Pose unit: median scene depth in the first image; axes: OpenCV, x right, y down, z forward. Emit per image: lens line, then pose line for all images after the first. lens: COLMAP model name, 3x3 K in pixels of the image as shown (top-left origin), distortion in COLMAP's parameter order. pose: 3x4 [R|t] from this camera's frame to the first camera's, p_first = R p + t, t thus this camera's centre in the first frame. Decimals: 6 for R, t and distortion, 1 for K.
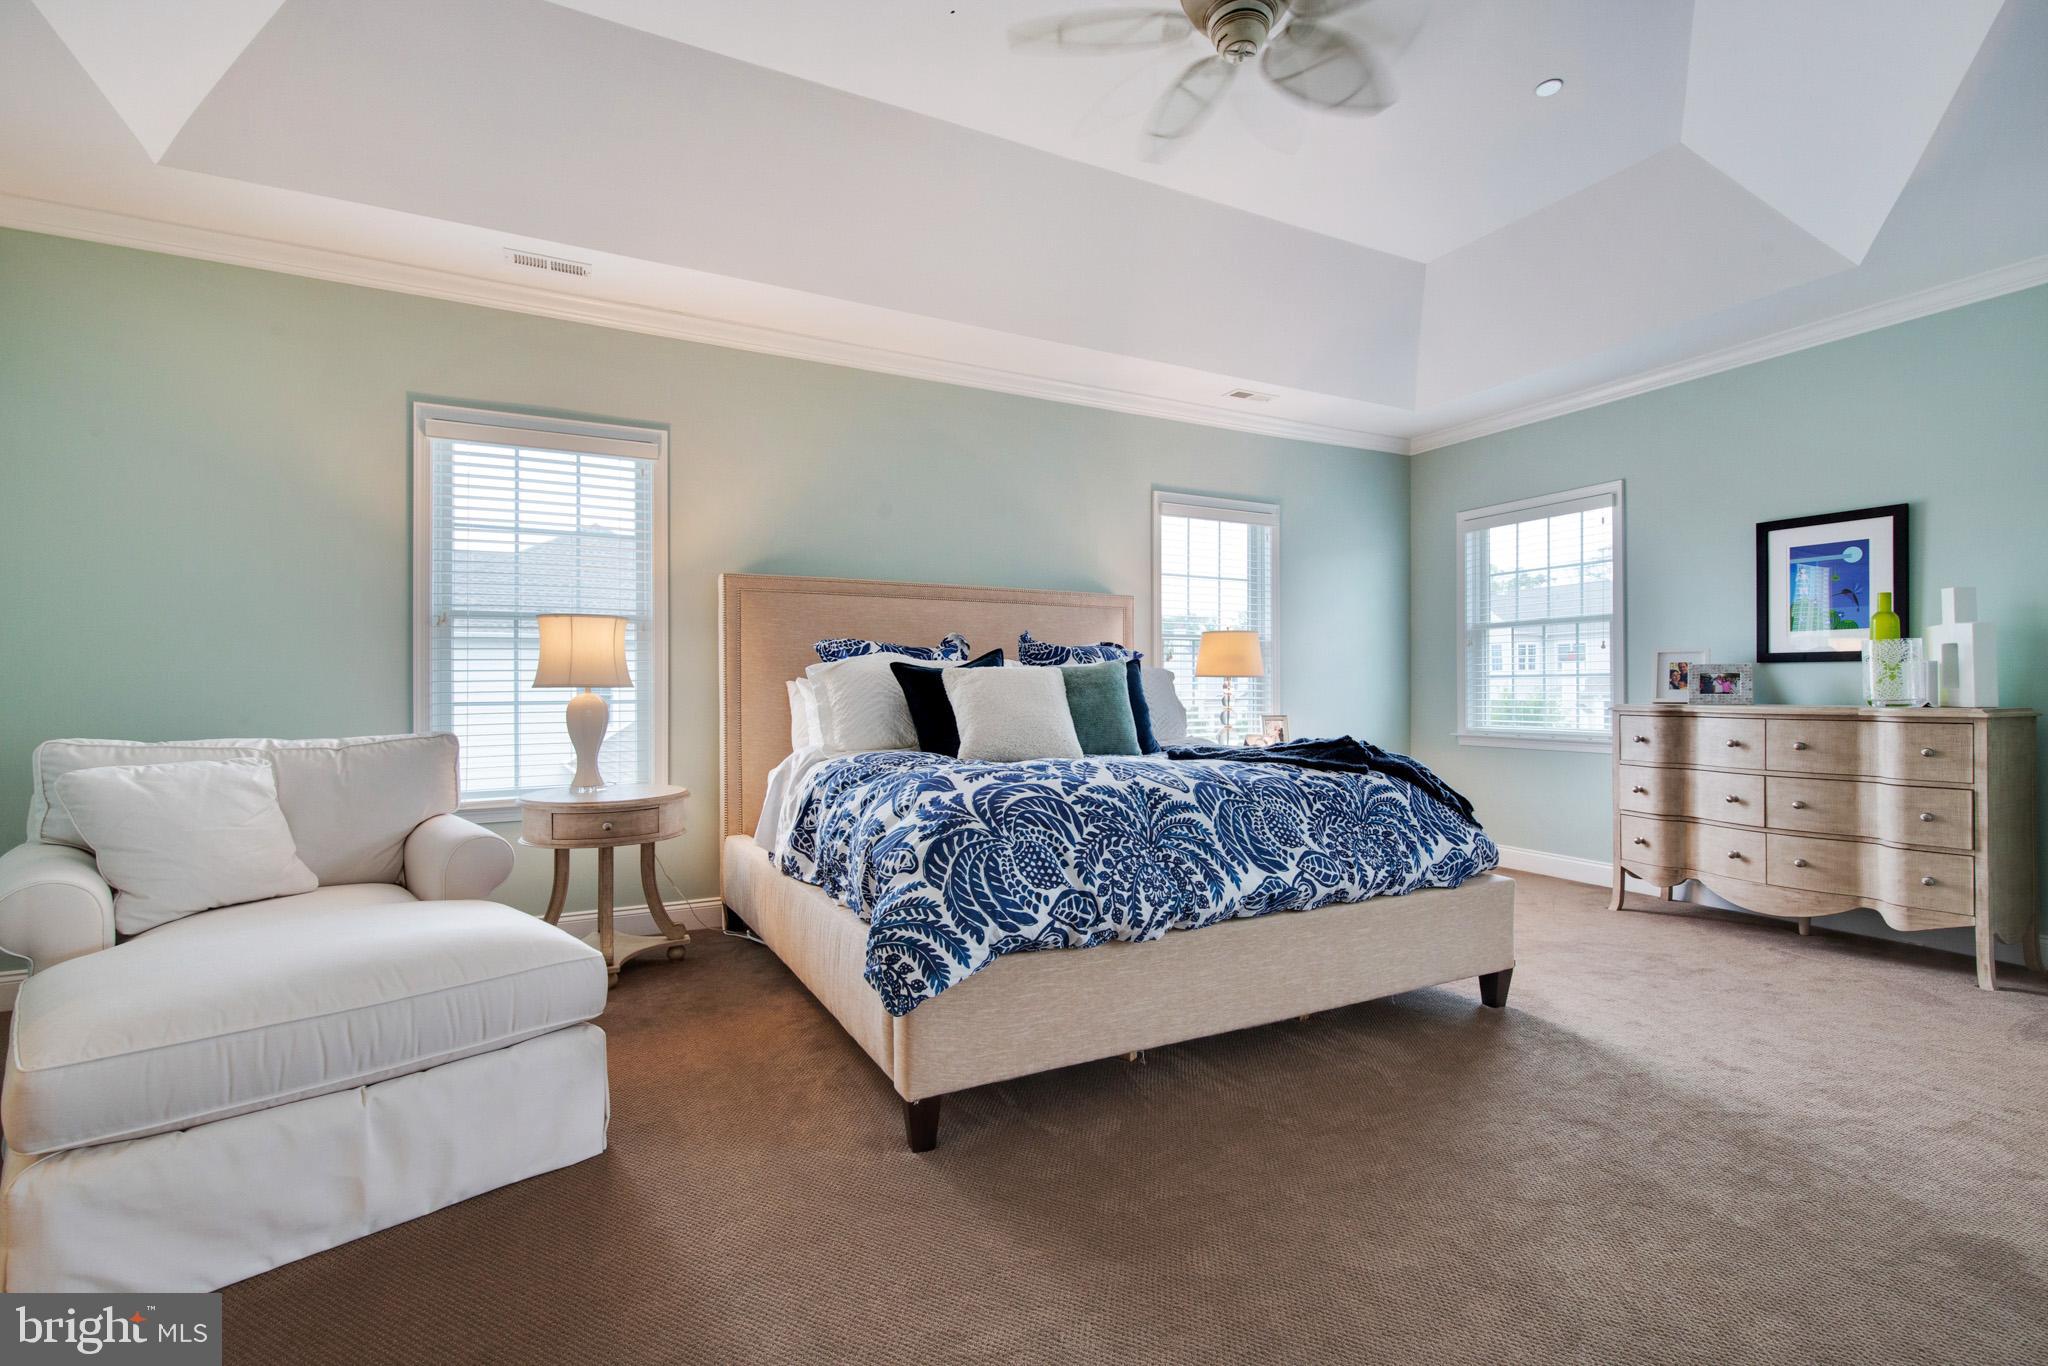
lens RADIAL K [[930.2, 0, 1017.9], [0, 930.2, 685.9], [0, 0, 1]] dist [0.005782, 0.000474]
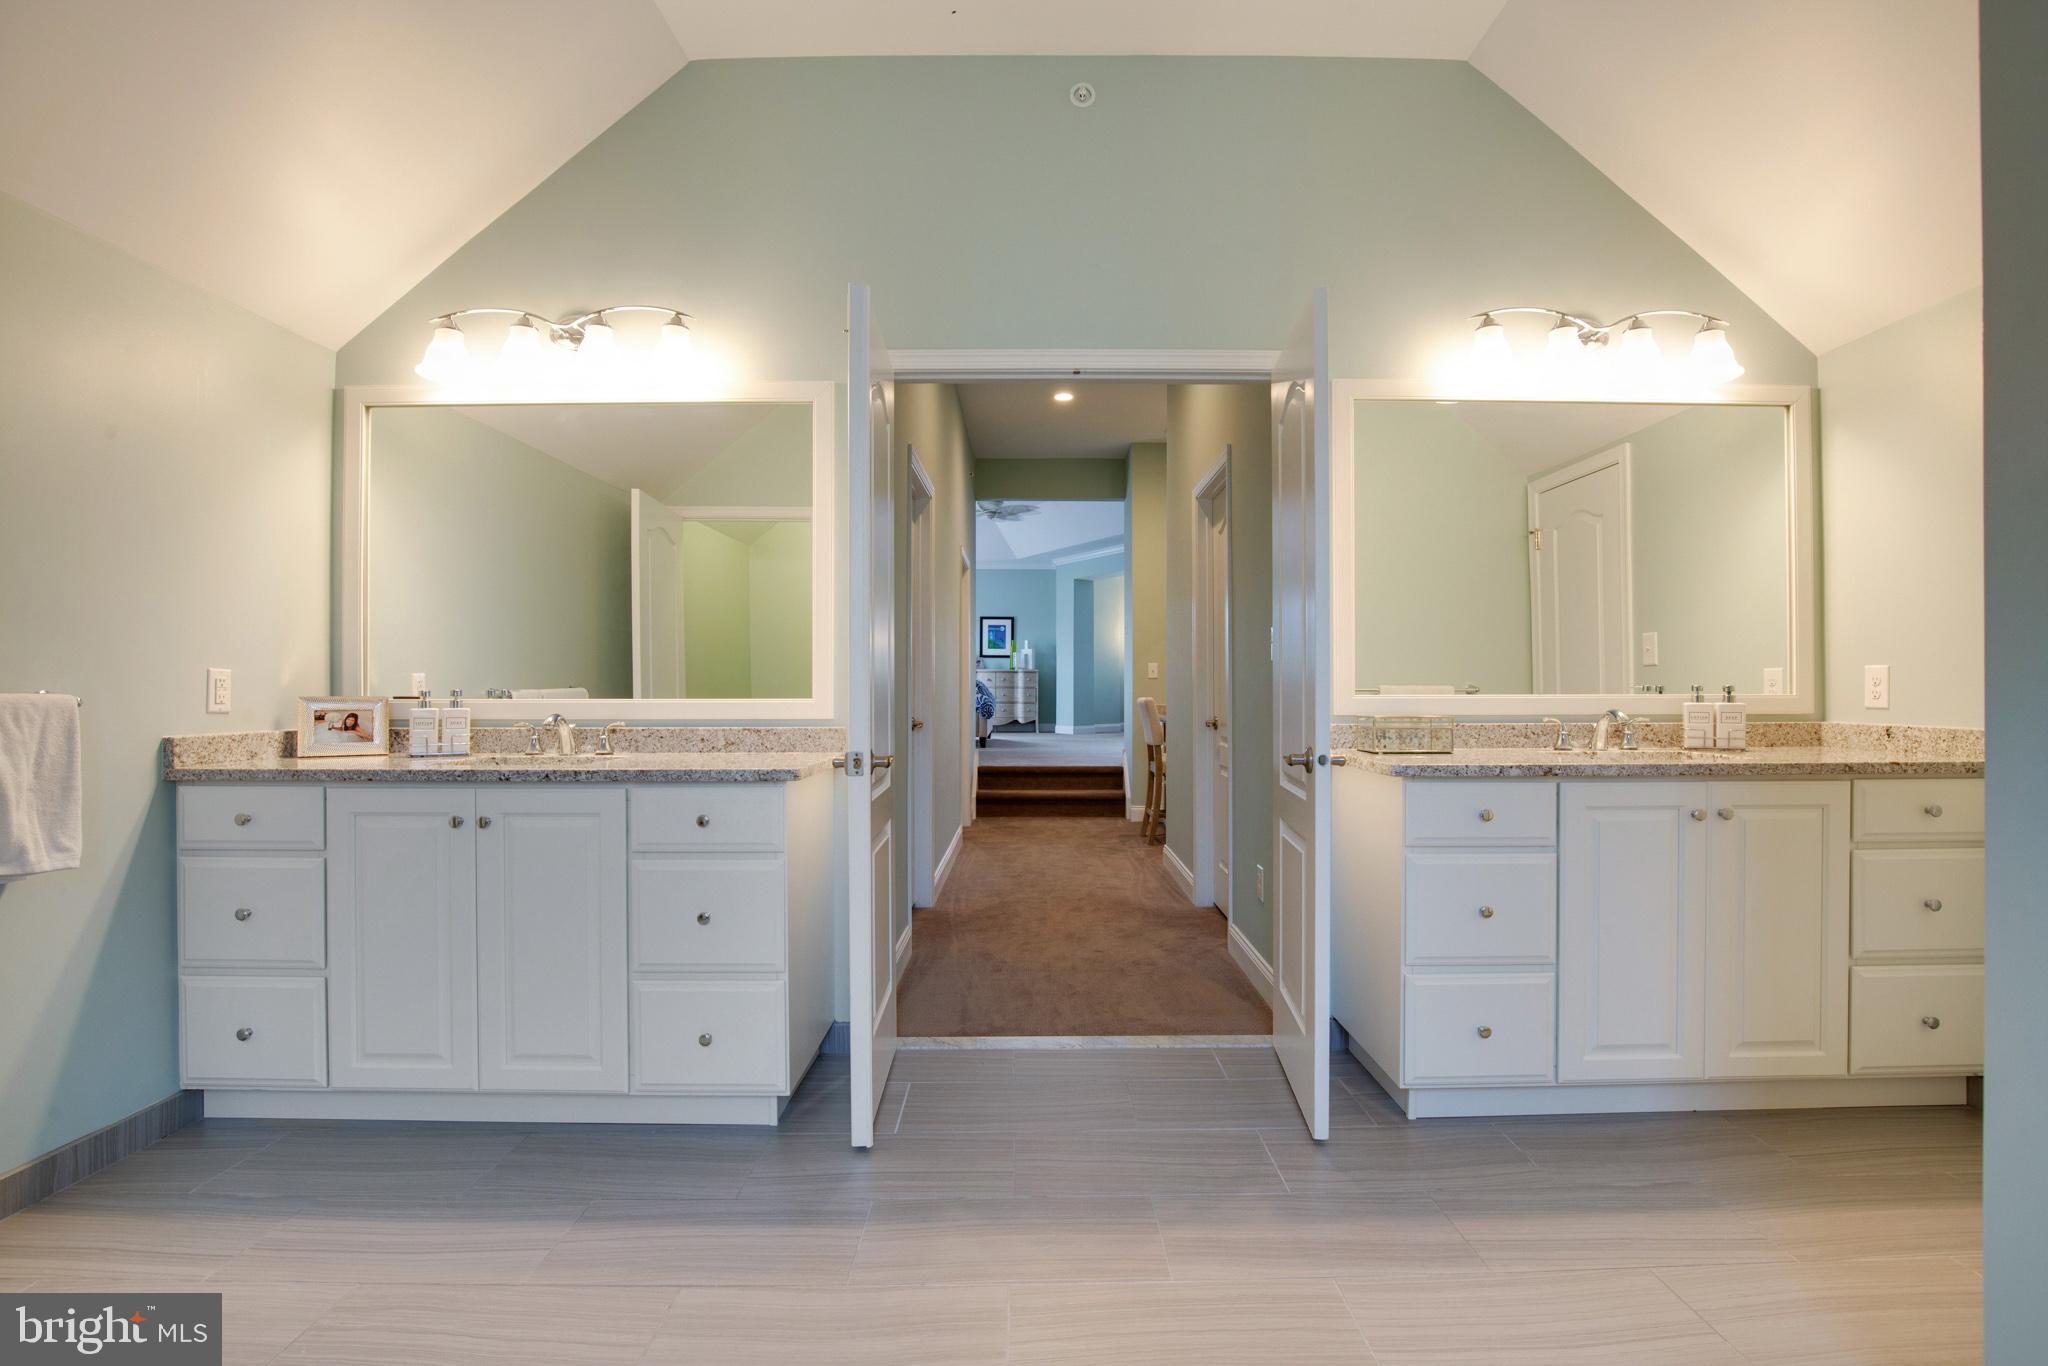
lens RADIAL K [[930.2, 0, 1023.7], [0, 930.2, 673.3], [0, 0, 1]] dist [0.005782, 0.000474]
pose [[0.443140, -0.004650, 0.896440, -2.666163], [0.001488, 0.999989, 0.004451, 0.023511], [-0.896451, -0.000639, 0.443142, -0.797741]]
